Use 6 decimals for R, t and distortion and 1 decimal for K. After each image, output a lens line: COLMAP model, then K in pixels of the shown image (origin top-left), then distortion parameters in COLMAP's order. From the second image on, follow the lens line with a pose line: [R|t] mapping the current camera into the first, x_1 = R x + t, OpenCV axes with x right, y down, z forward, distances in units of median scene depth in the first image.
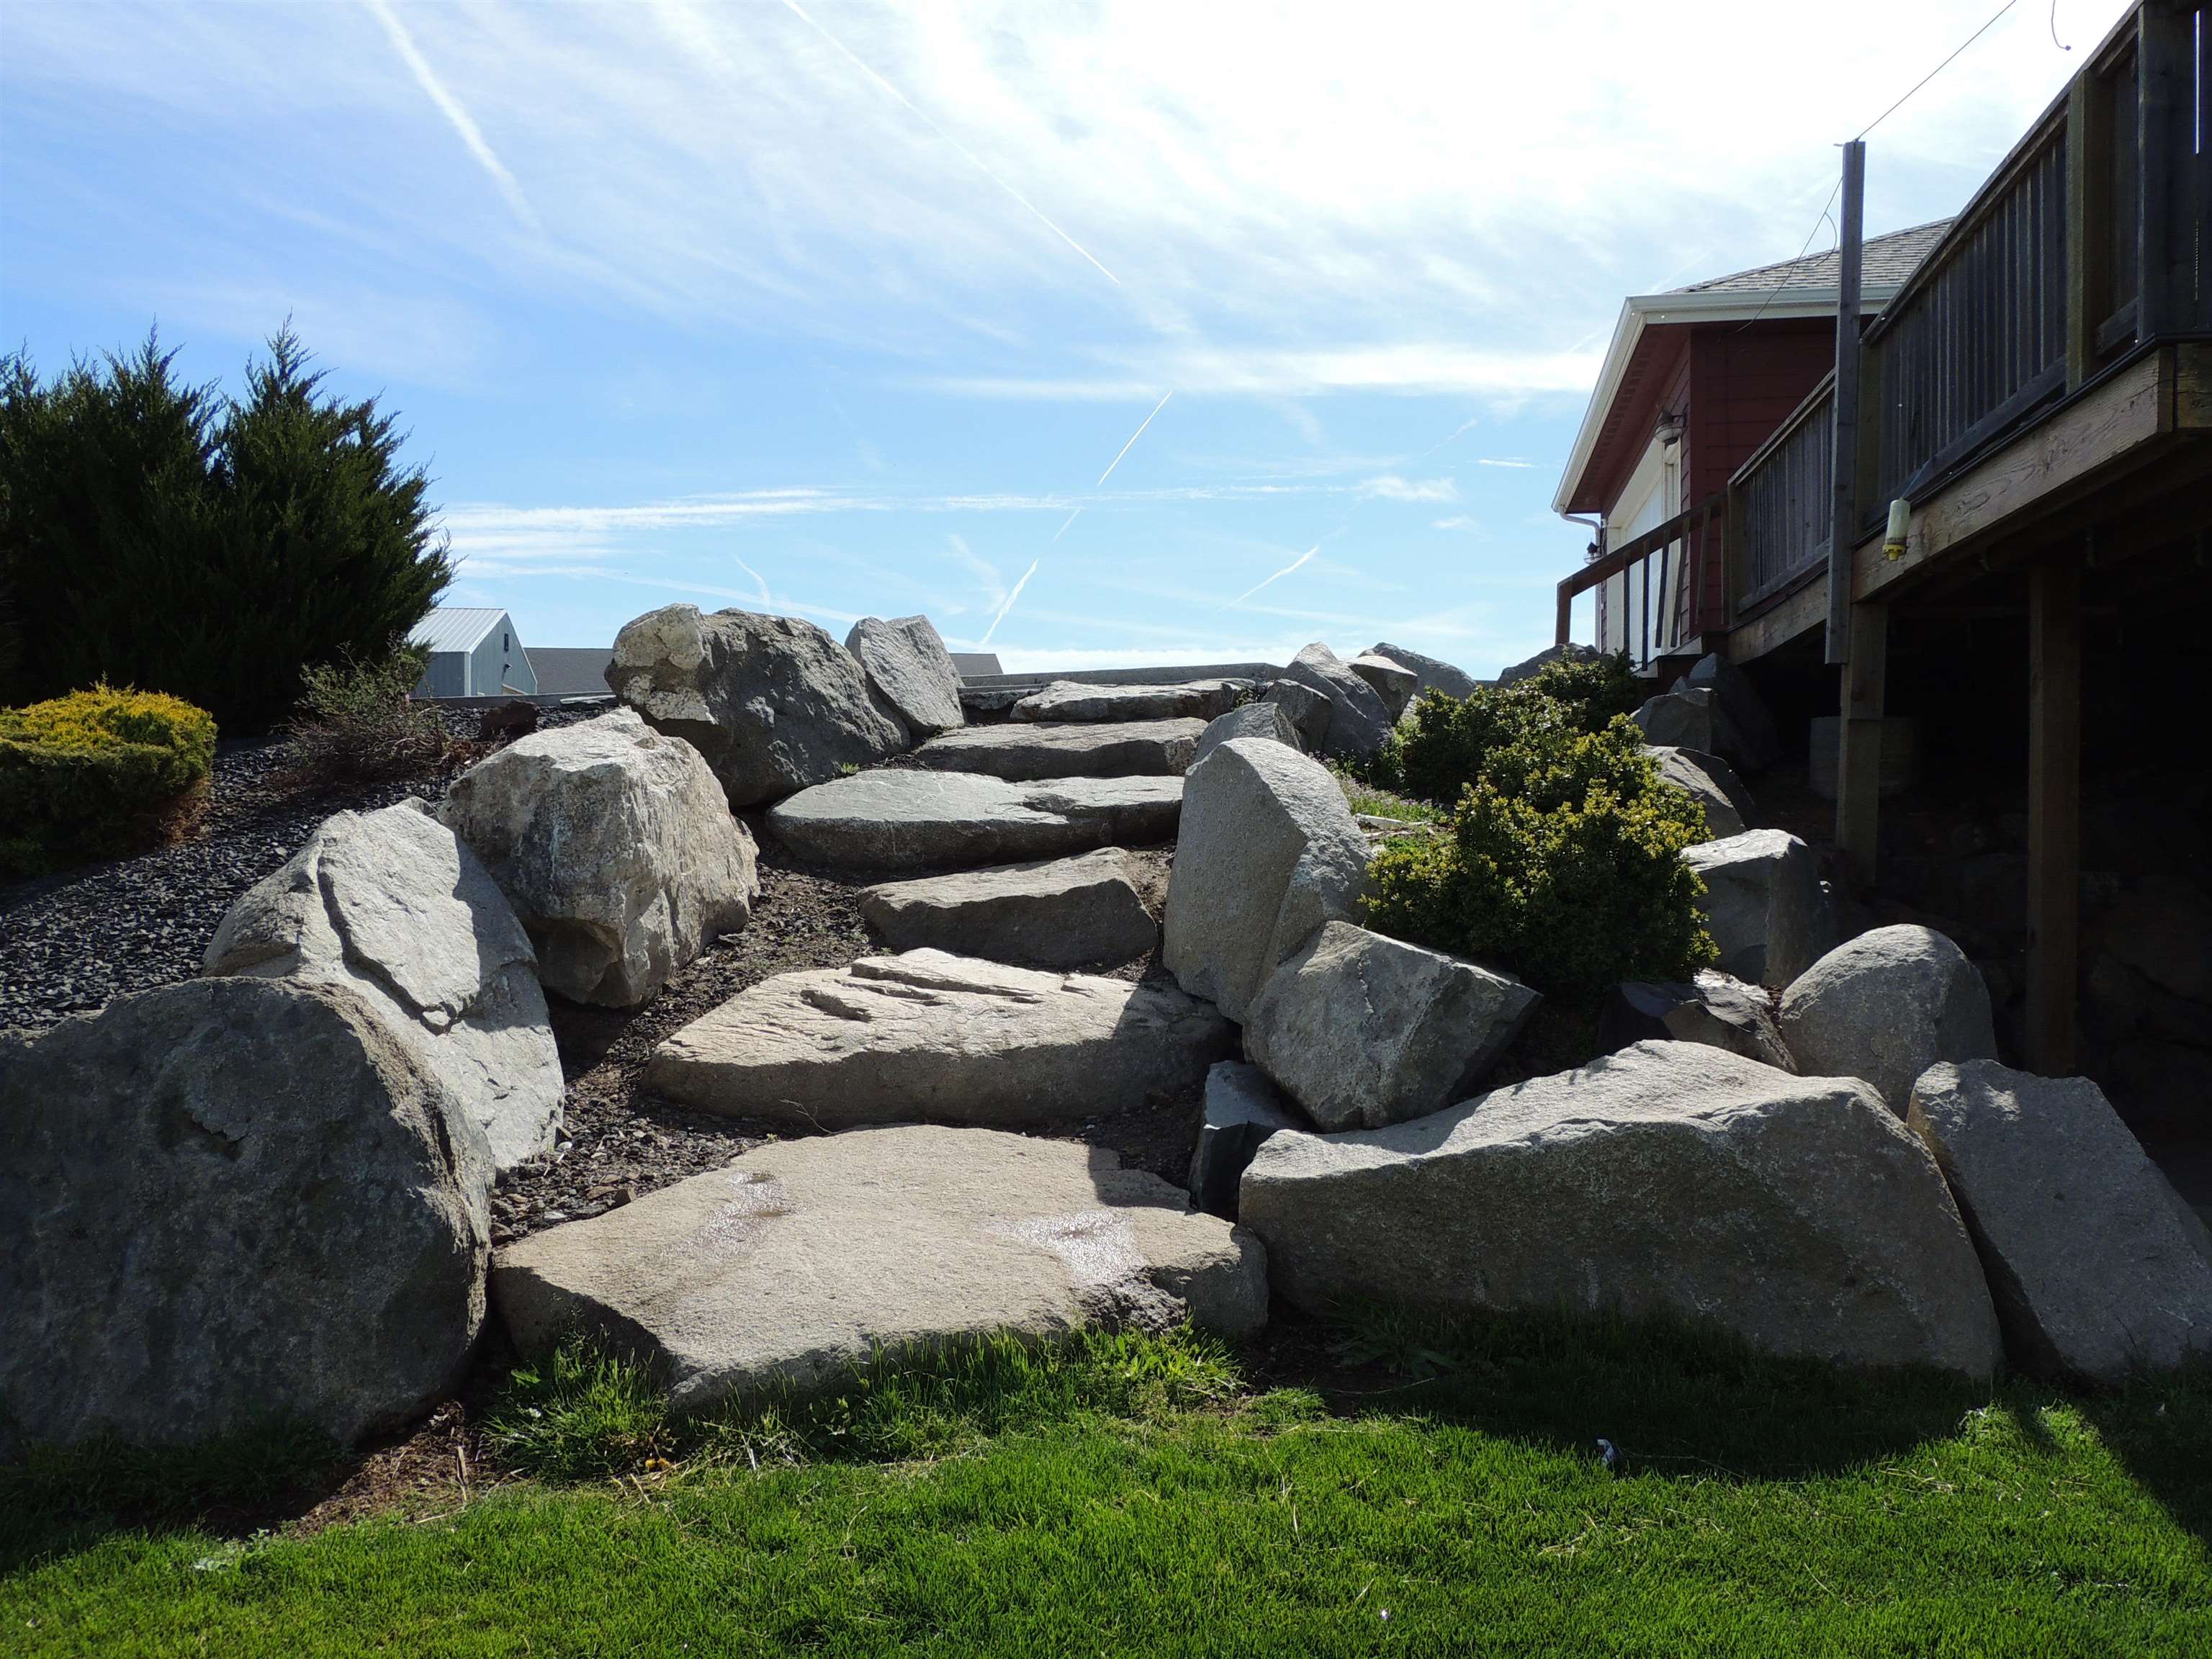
lens RADIAL K [[1792.8, 0, 1106.0], [0, 1792.8, 829.5], [0, 0, 1]] dist [-0.013838, 0.009505]
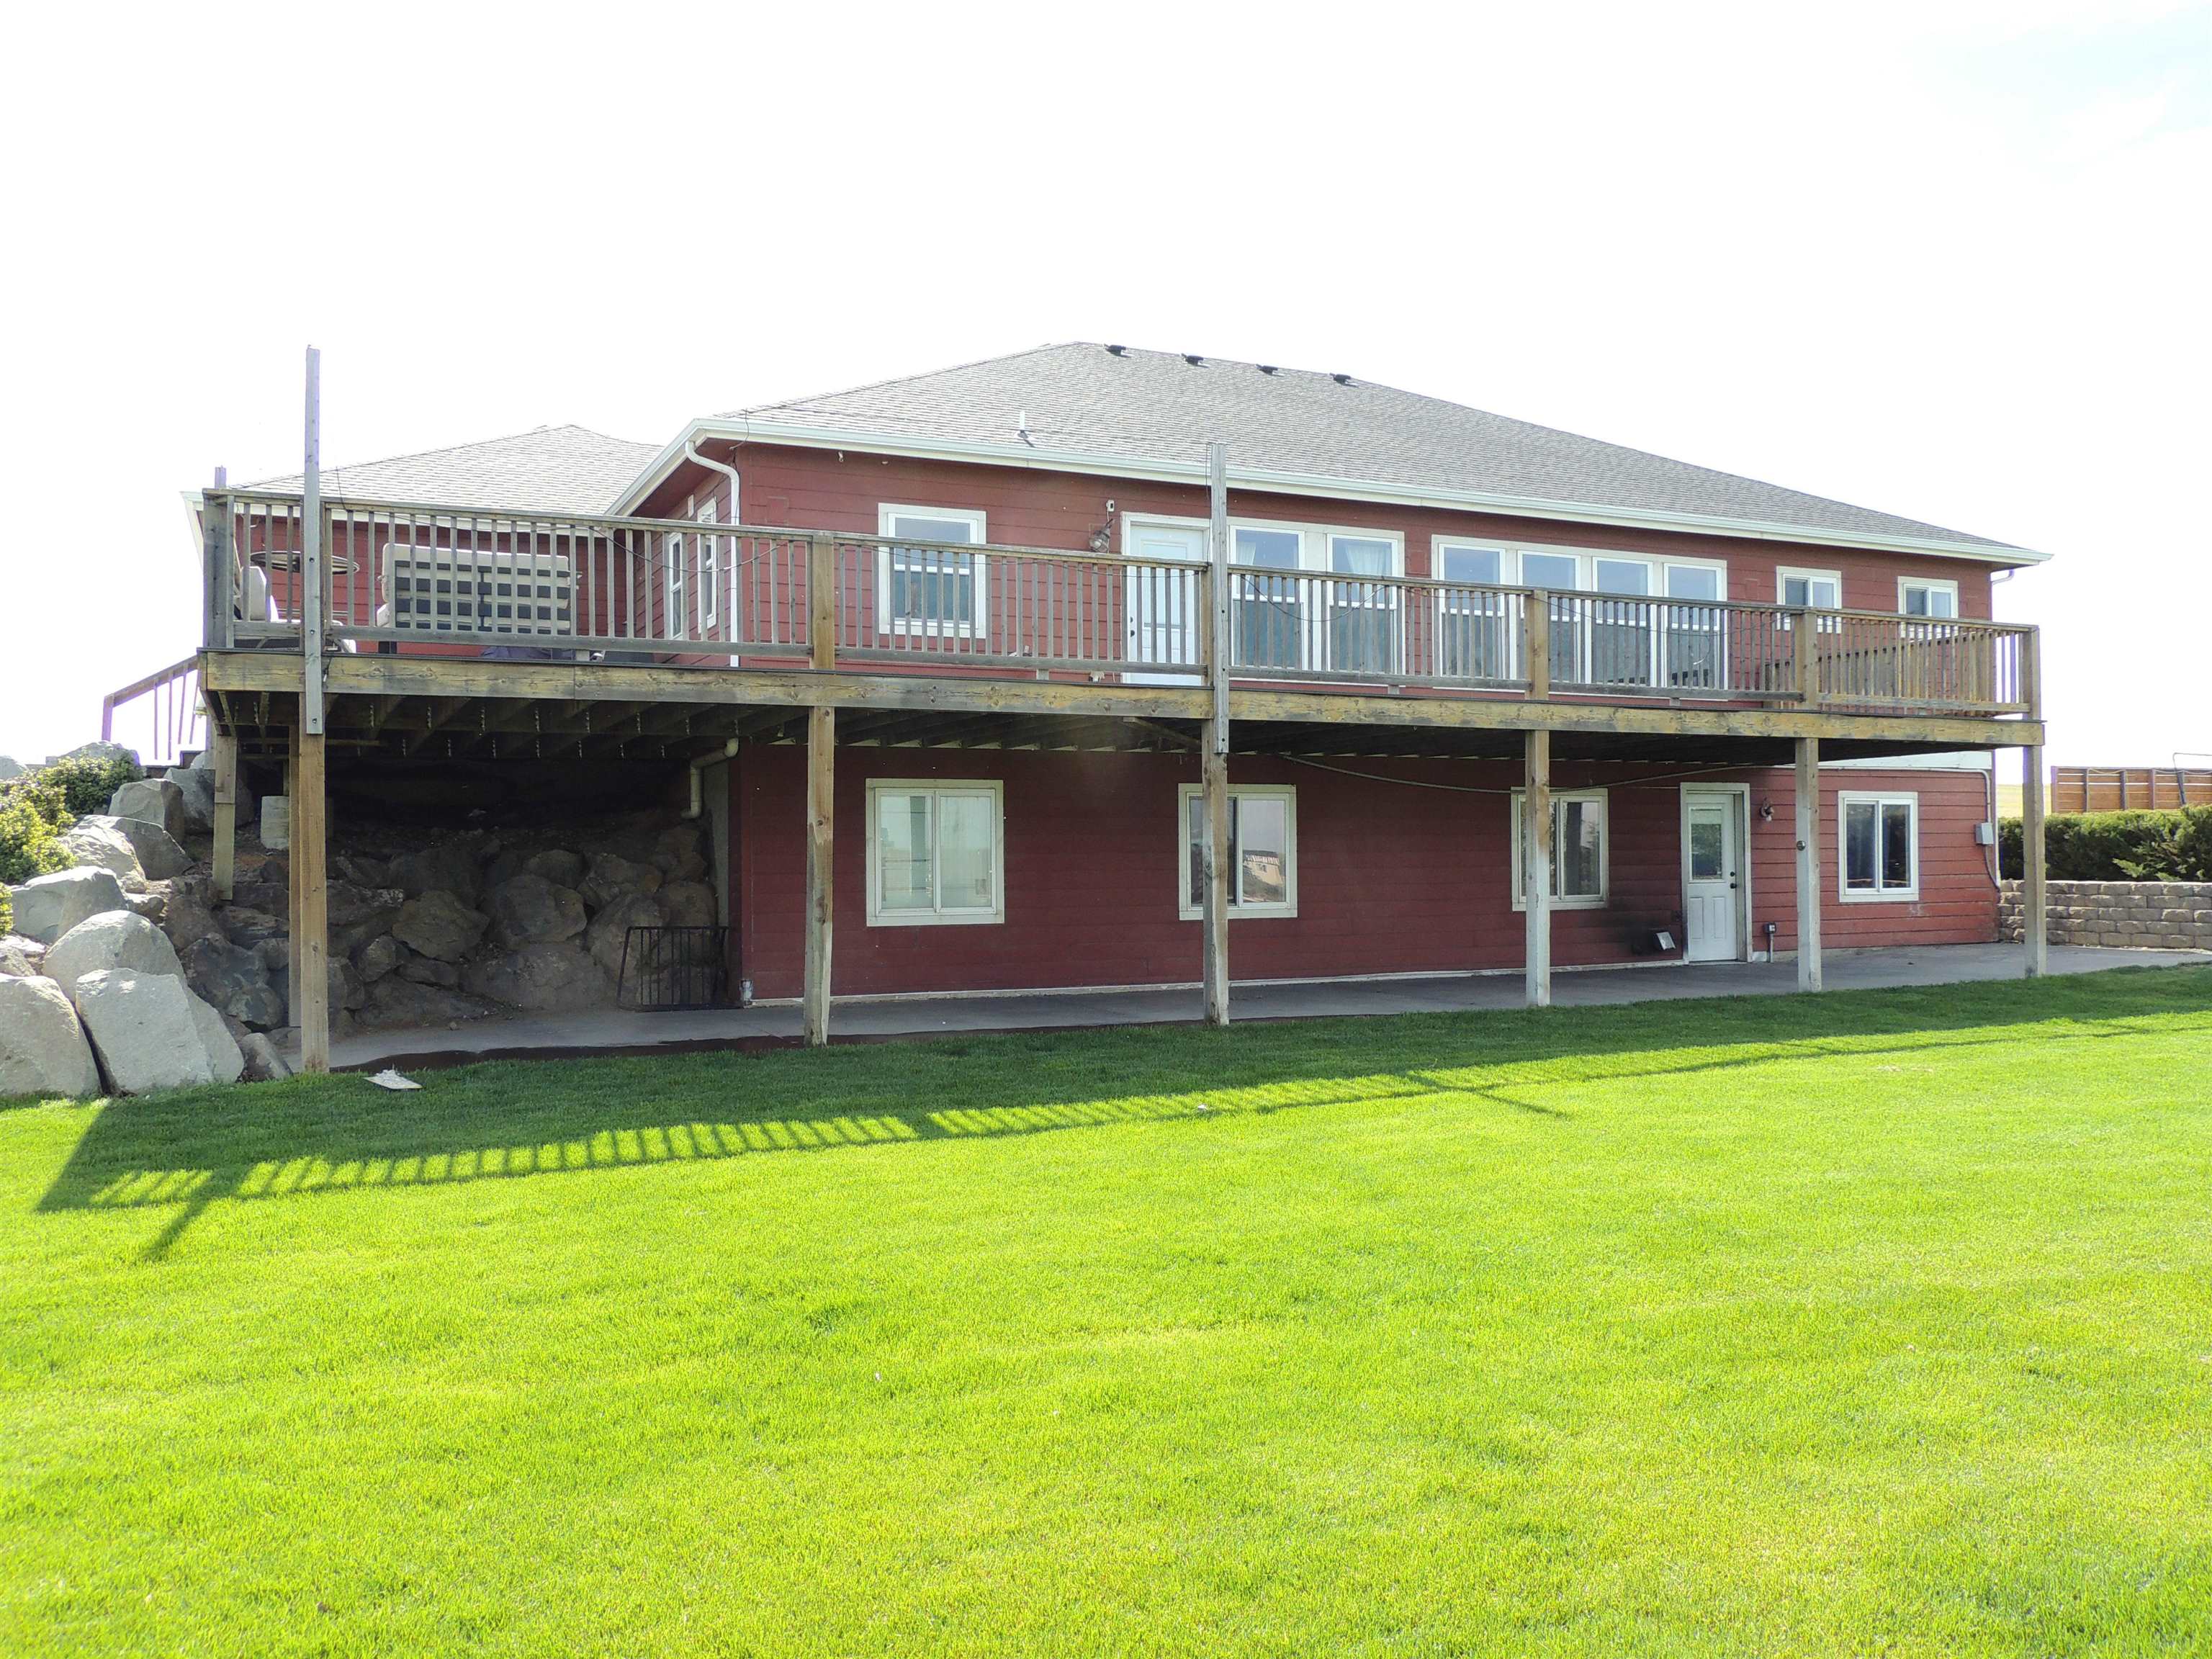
lens RADIAL K [[1792.8, 0, 1106.0], [0, 1792.8, 829.5], [0, 0, 1]] dist [-0.013838, 0.009505]
pose [[0.817811, -0.000517, 0.575486, 0.191882], [0.015315, 0.999665, -0.020865, 0.019976], [-0.575283, 0.025877, 0.817545, -1.340210]]
